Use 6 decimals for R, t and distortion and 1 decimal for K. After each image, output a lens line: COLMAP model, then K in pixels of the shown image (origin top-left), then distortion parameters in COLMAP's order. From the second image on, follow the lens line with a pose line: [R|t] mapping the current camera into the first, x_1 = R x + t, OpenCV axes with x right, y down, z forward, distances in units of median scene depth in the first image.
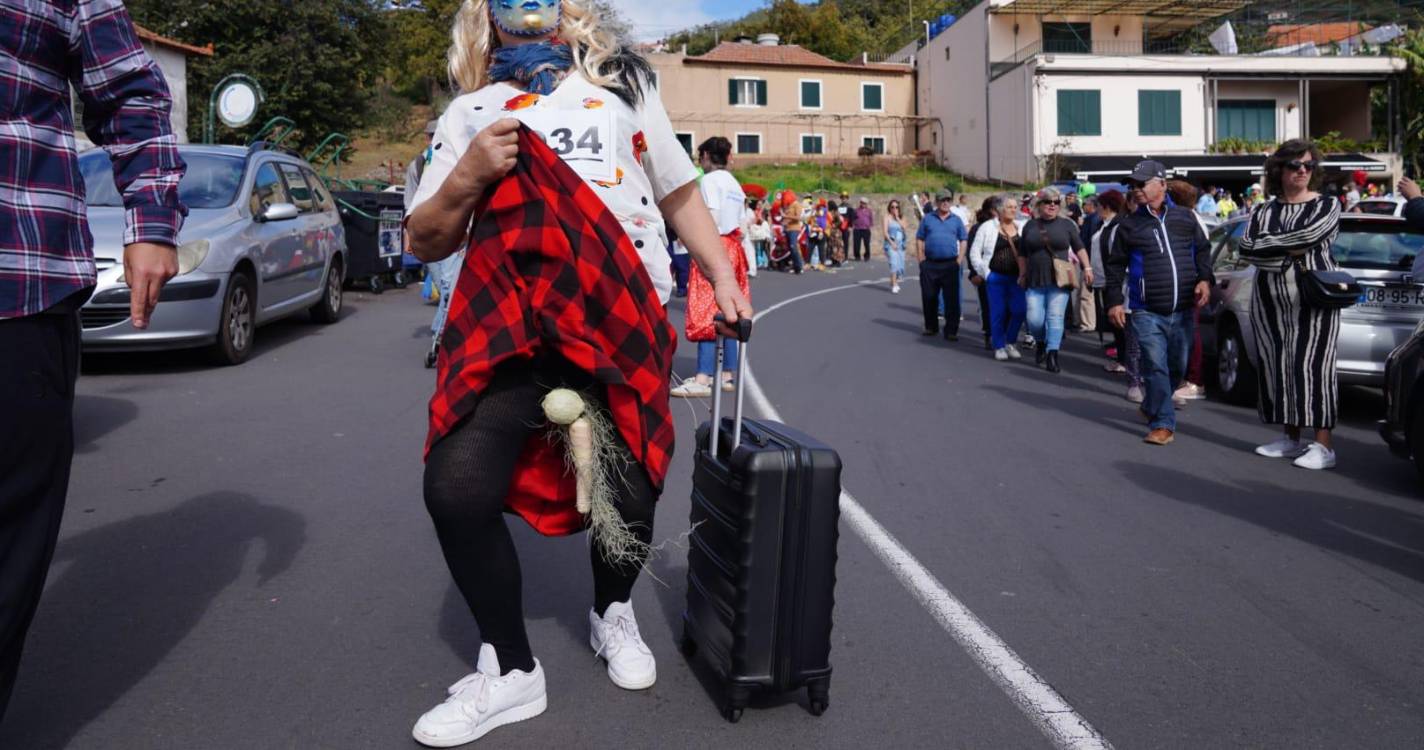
lens RADIAL K [[901.1, 0, 714.4], [0, 901.1, 271.7], [0, 0, 1]] dist [-0.008393, -0.001945]
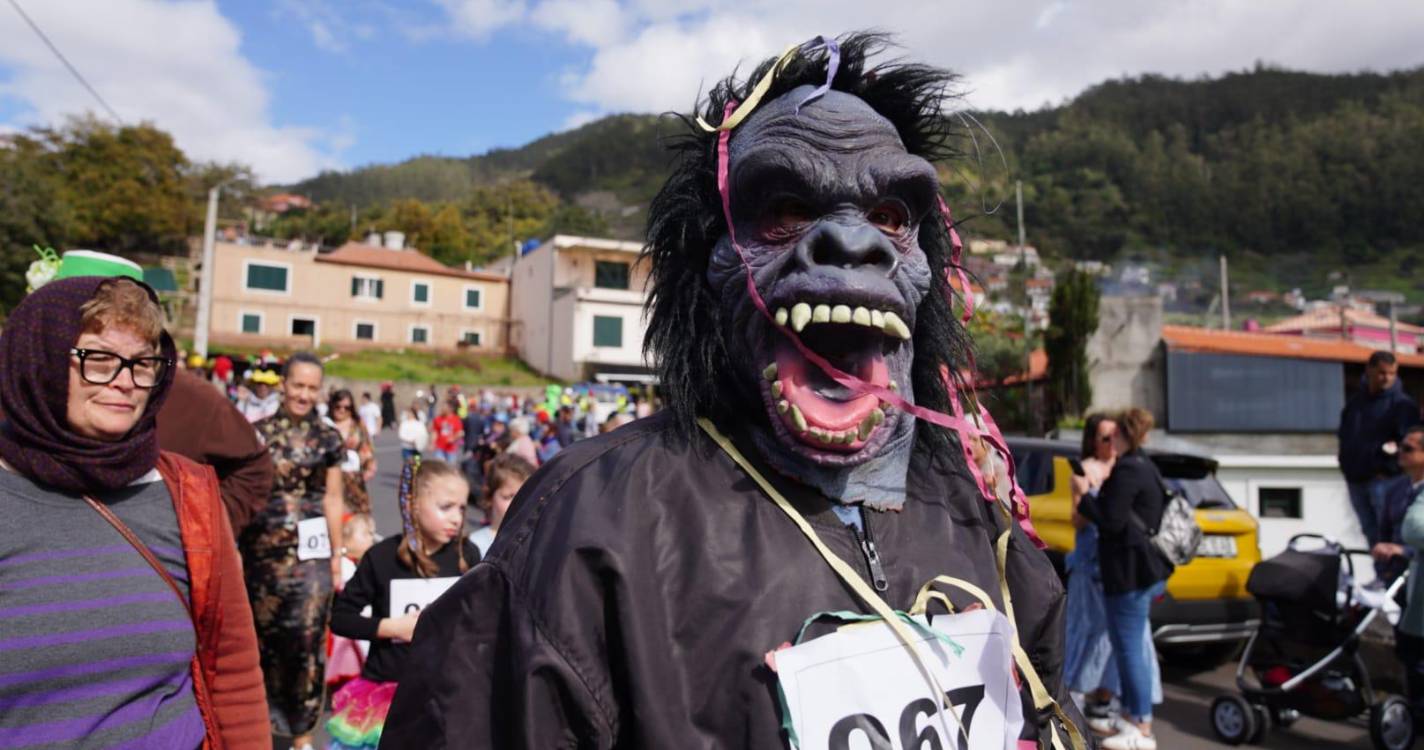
lens RADIAL K [[1116.4, 0, 714.6], [0, 1116.4, 328.0], [0, 0, 1]] dist [-0.083049, 0.051318]
pose [[0.952619, 0.068193, 0.296424, 0.044058], [-0.036648, 0.993177, -0.110707, 0.000887], [-0.301951, 0.094598, 0.948618, -0.544810]]
